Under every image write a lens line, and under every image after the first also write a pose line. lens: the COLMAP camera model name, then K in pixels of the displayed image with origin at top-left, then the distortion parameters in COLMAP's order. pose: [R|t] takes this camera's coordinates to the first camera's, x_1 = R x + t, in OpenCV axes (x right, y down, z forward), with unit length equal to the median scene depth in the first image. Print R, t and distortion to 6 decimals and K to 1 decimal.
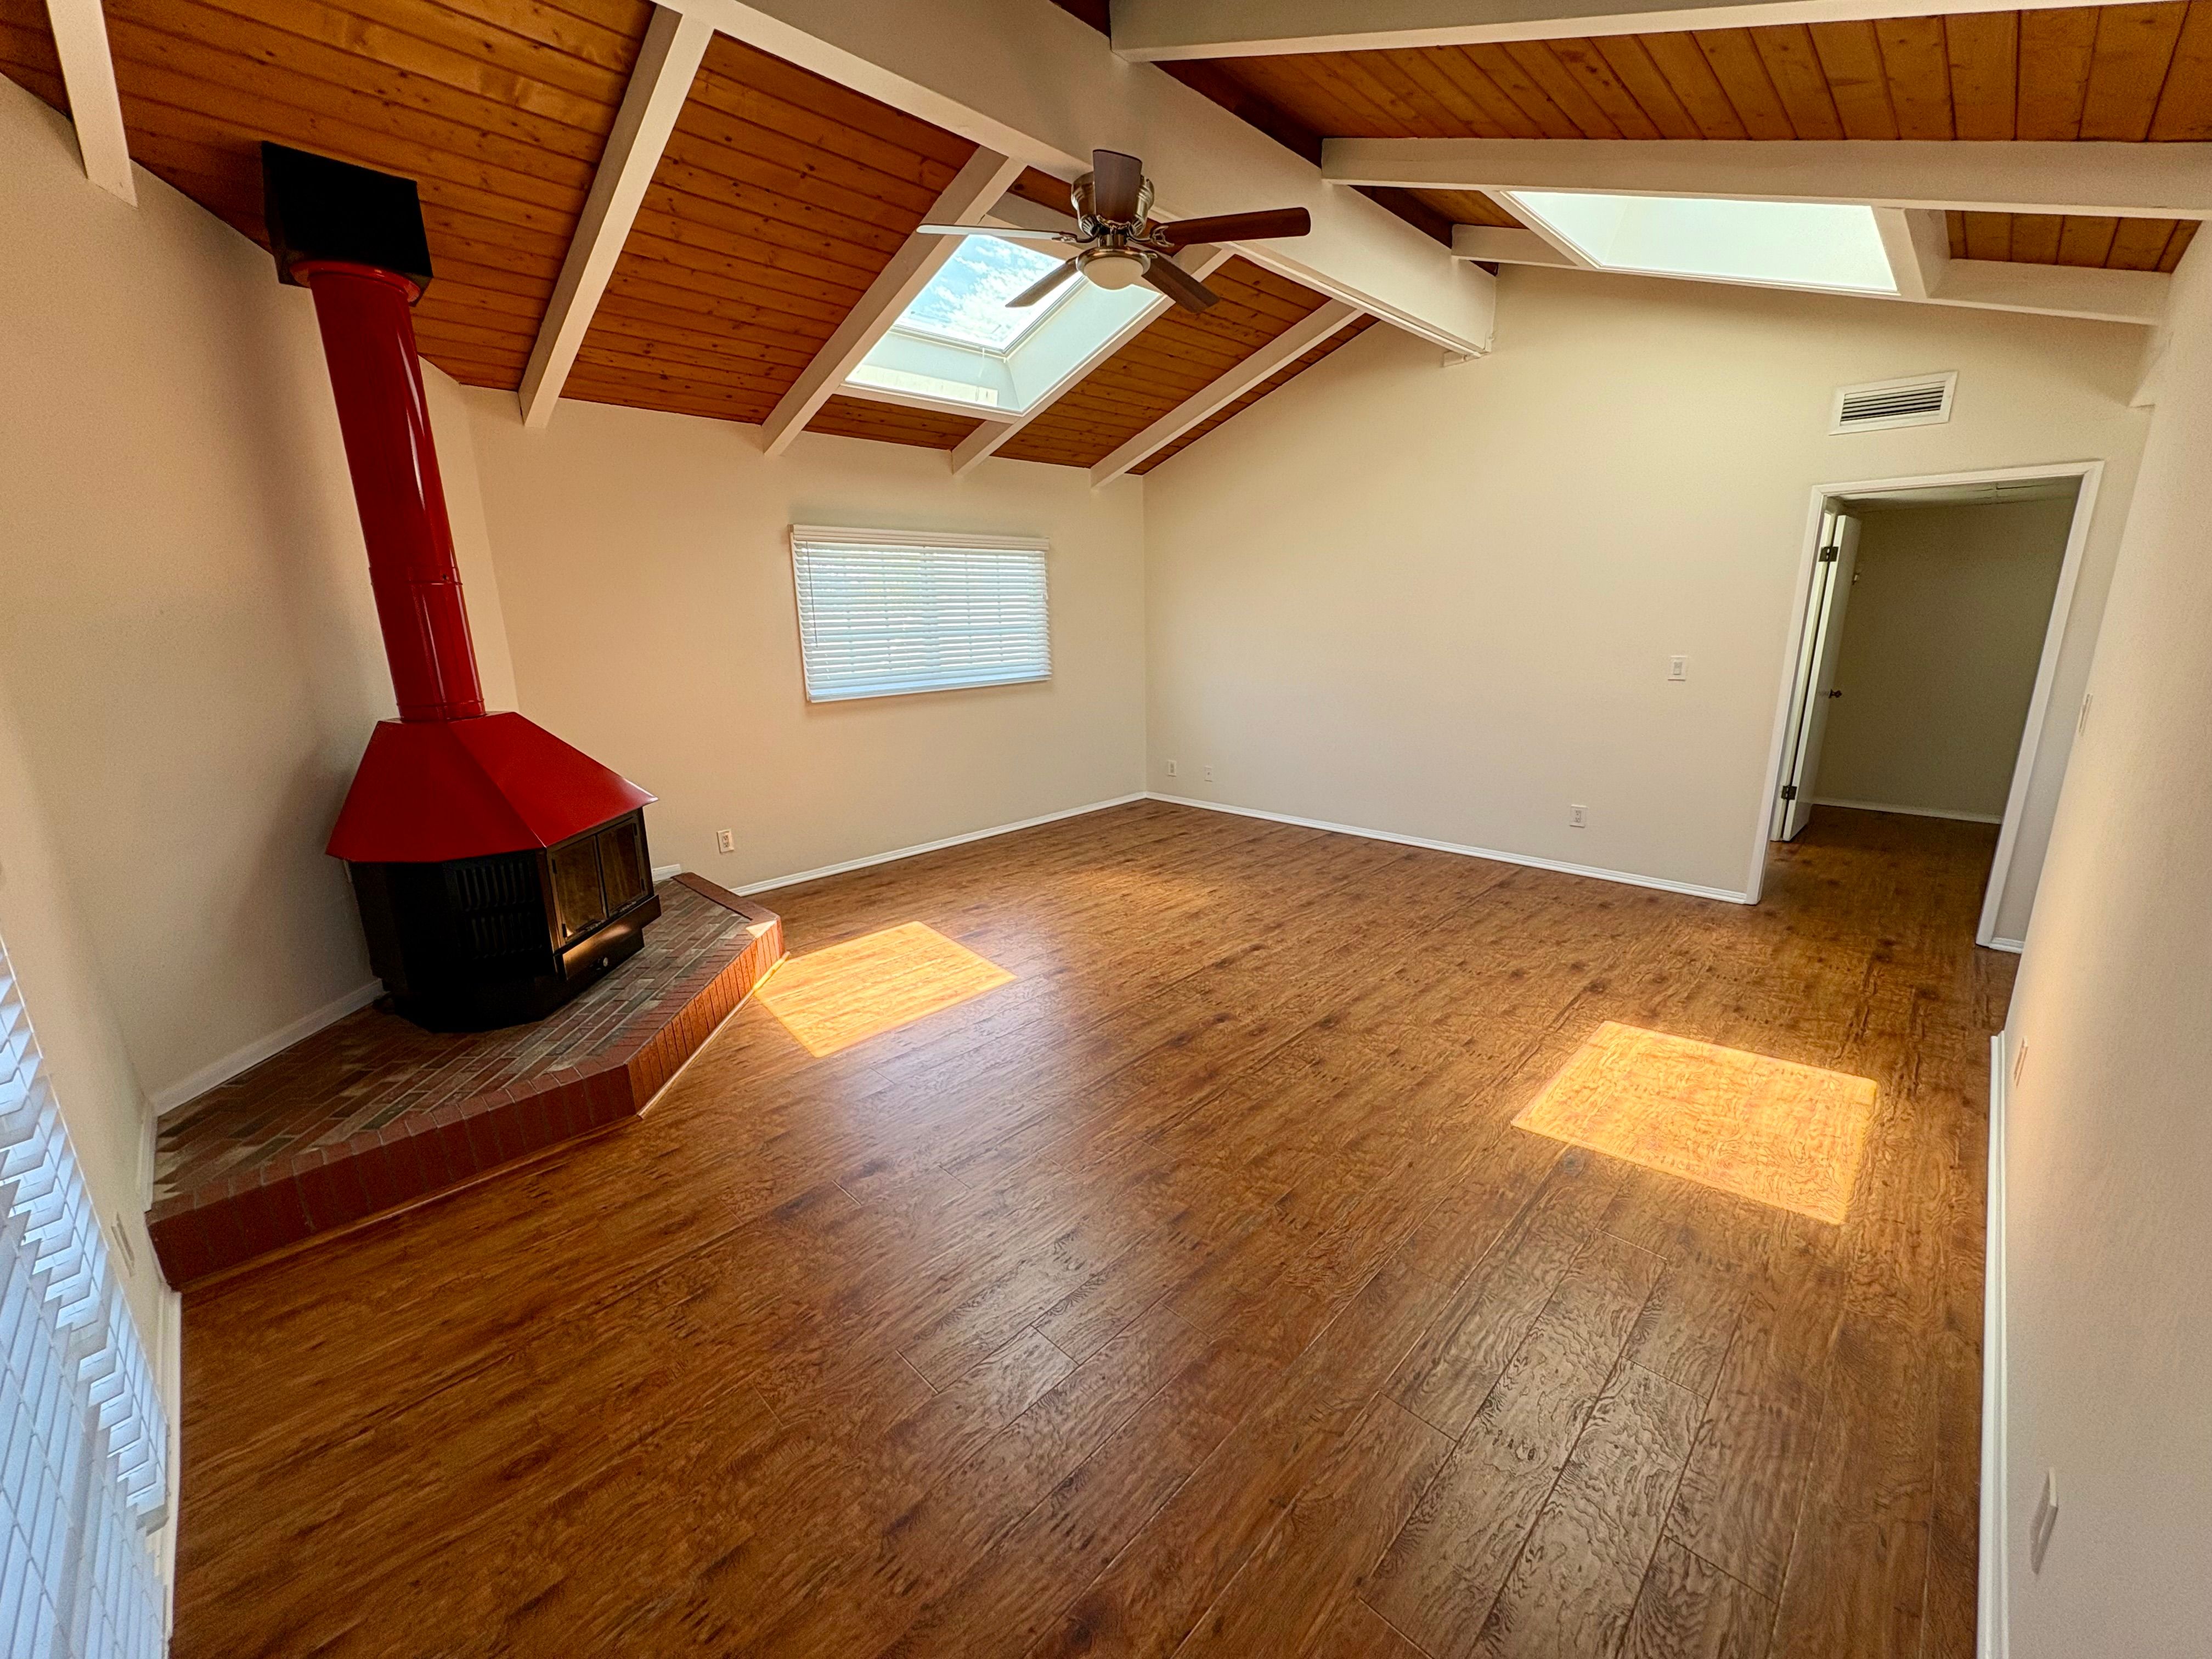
lens RADIAL K [[879.9, 0, 1107.3], [0, 879.9, 821.2], [0, 0, 1]] dist [-0.001064, 0.000918]
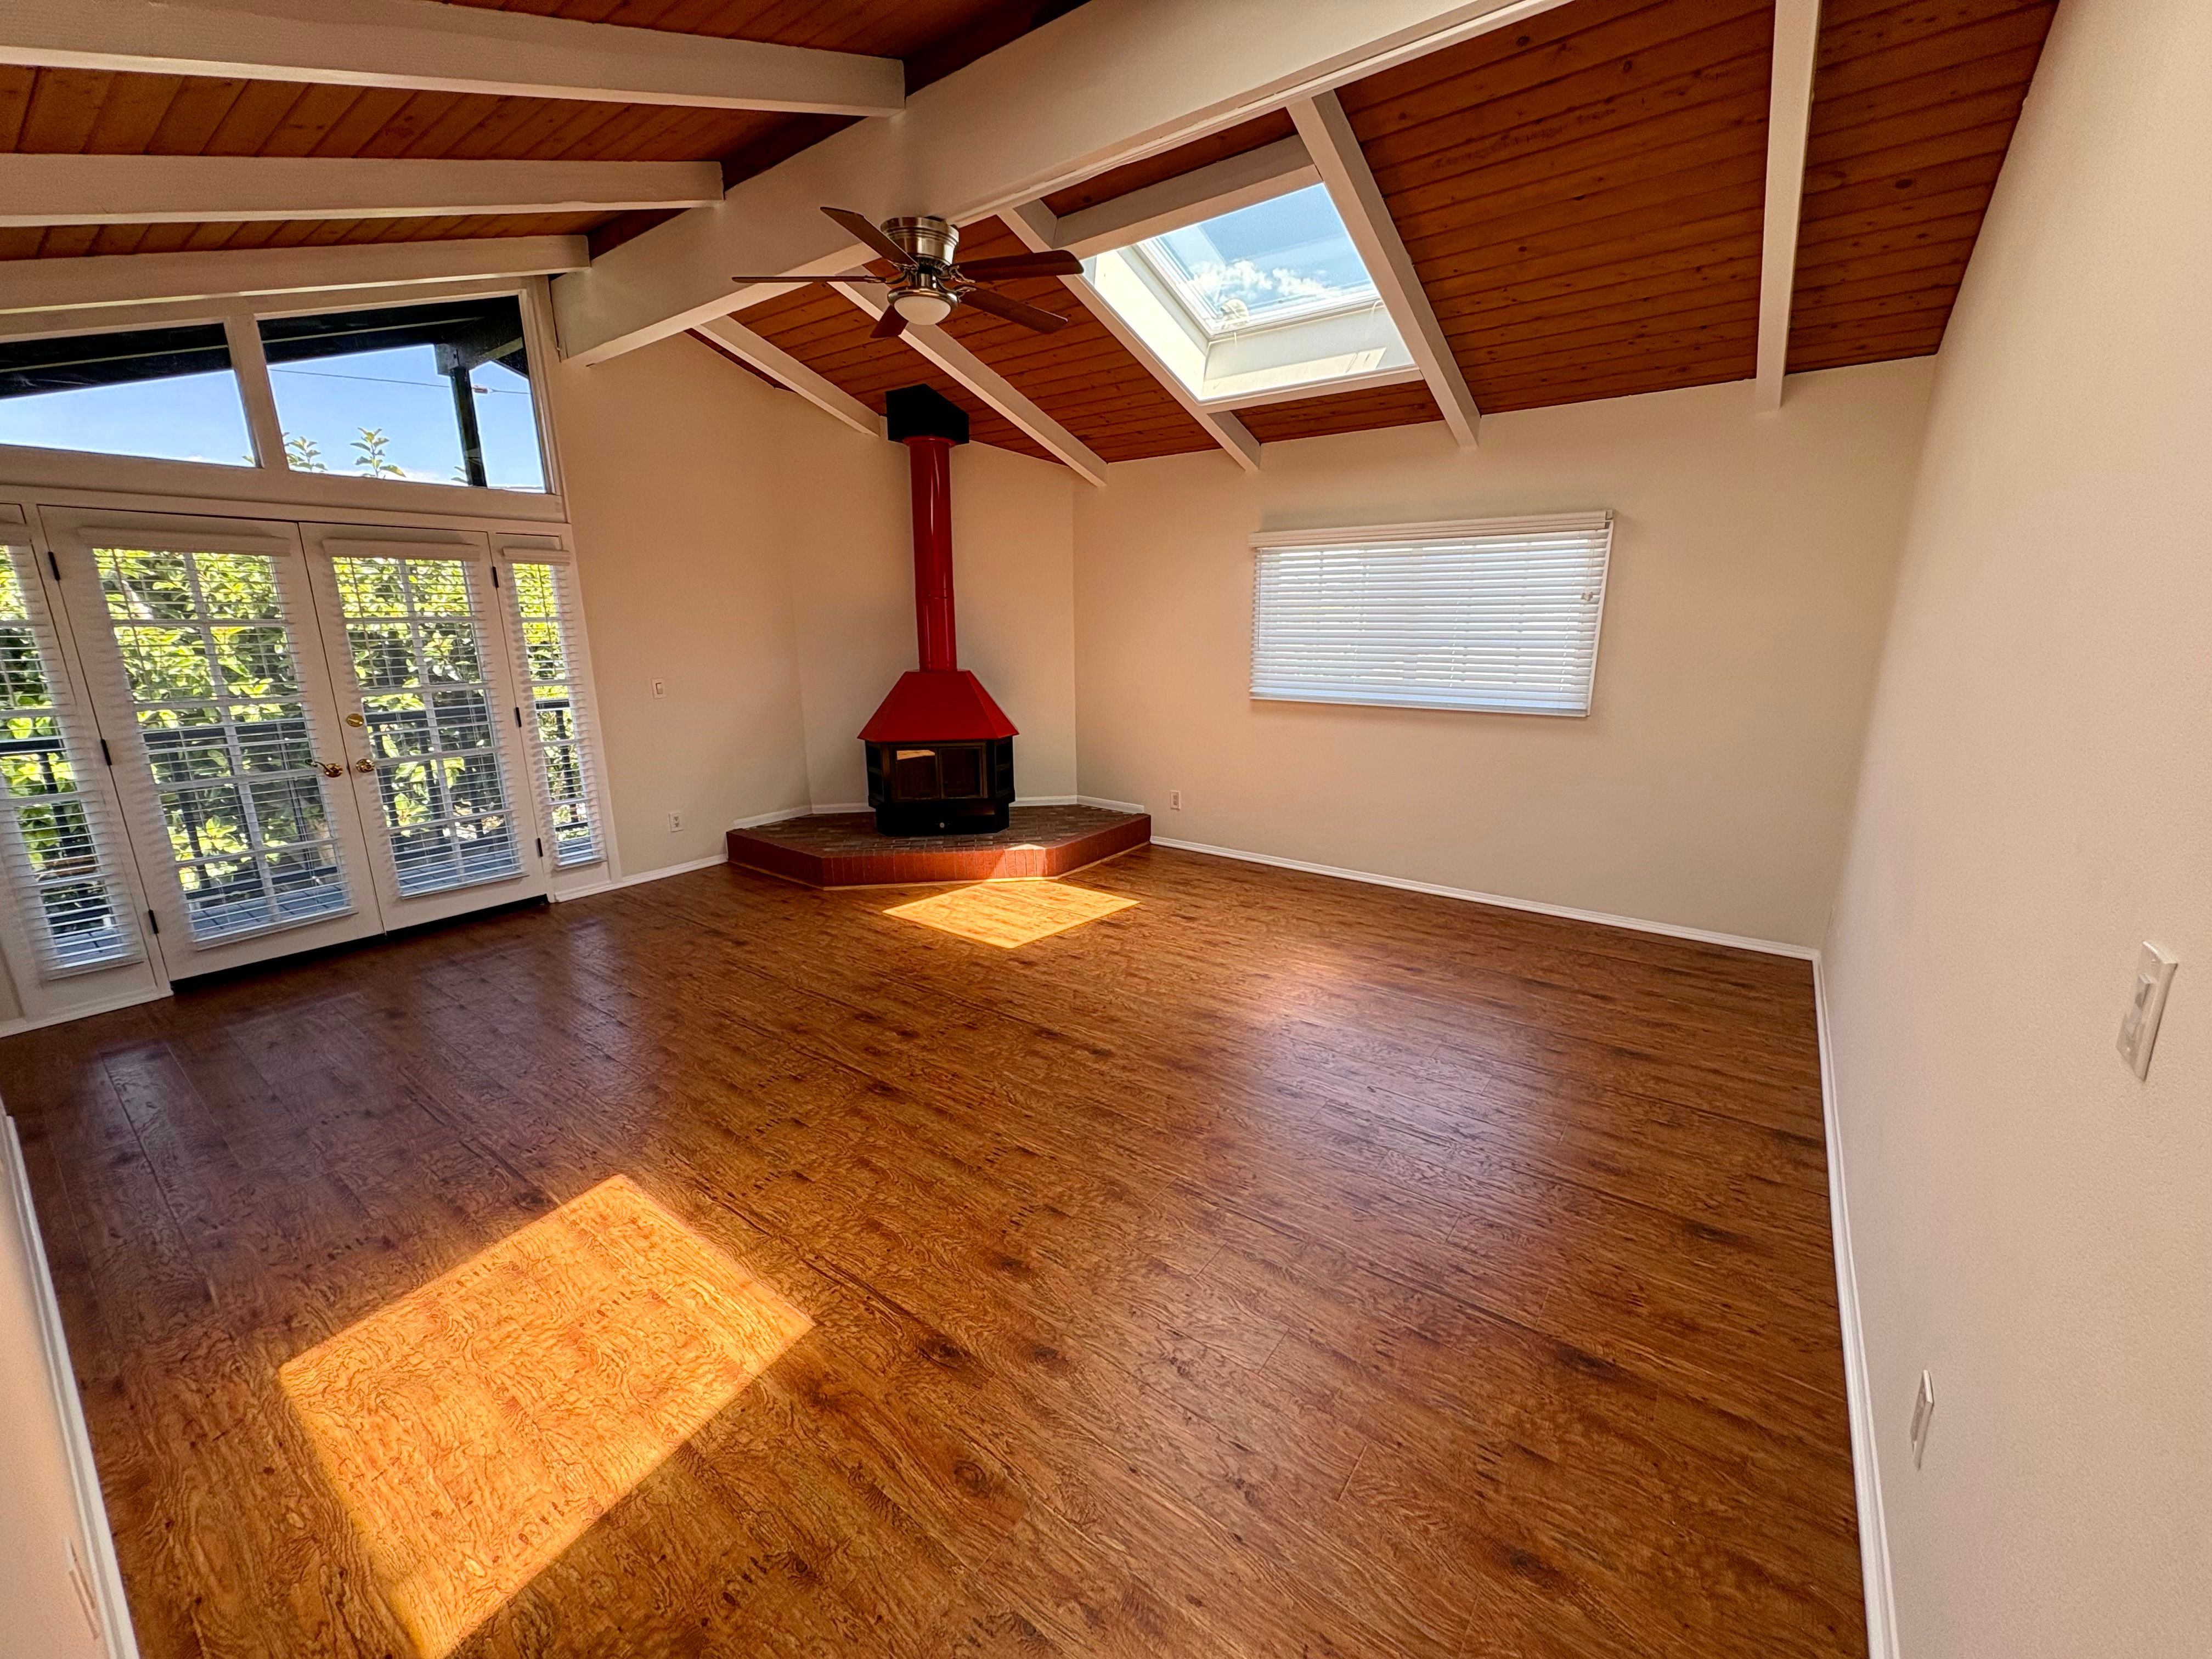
lens RADIAL K [[879.9, 0, 1107.0], [0, 879.9, 828.6], [0, 0, 1]] dist [-0.001064, 0.000918]
pose [[0.135332, 0.256675, -0.956976, 1.377987], [-0.232001, 0.947219, 0.221250, -0.352375], [0.963255, 0.192078, 0.187738, 1.284447]]
